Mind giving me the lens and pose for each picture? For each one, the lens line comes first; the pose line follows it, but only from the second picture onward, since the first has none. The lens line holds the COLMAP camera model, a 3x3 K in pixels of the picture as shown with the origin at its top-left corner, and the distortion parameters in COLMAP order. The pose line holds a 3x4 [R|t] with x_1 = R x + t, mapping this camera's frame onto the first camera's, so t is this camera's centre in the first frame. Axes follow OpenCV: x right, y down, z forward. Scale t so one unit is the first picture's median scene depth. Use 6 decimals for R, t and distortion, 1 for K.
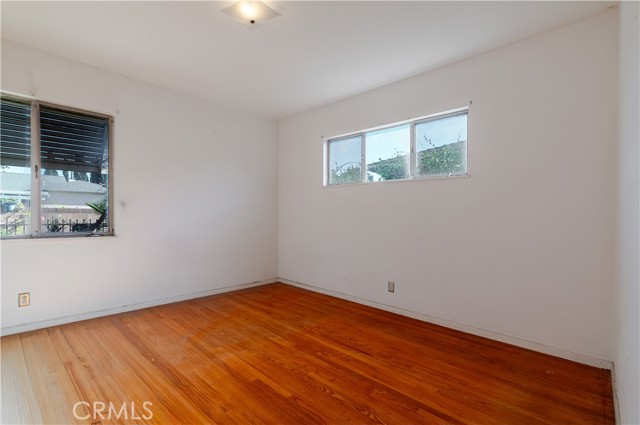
lens RADIAL K [[289.3, 0, 317.7], [0, 289.3, 211.7], [0, 0, 1]] dist [0.001186, 0.000015]
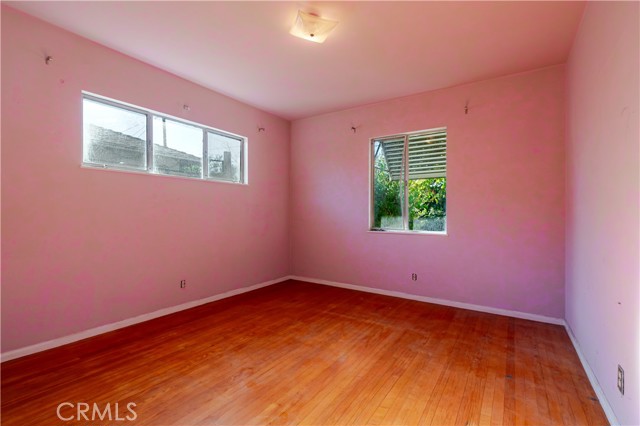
lens RADIAL K [[289.3, 0, 317.7], [0, 289.3, 212.2], [0, 0, 1]] dist [0.001186, 0.000015]
pose [[-0.138993, -0.006618, 0.990271, -0.819488], [0.000472, 0.999977, 0.006749, 0.005408], [-0.990293, 0.001406, -0.138986, 0.719811]]
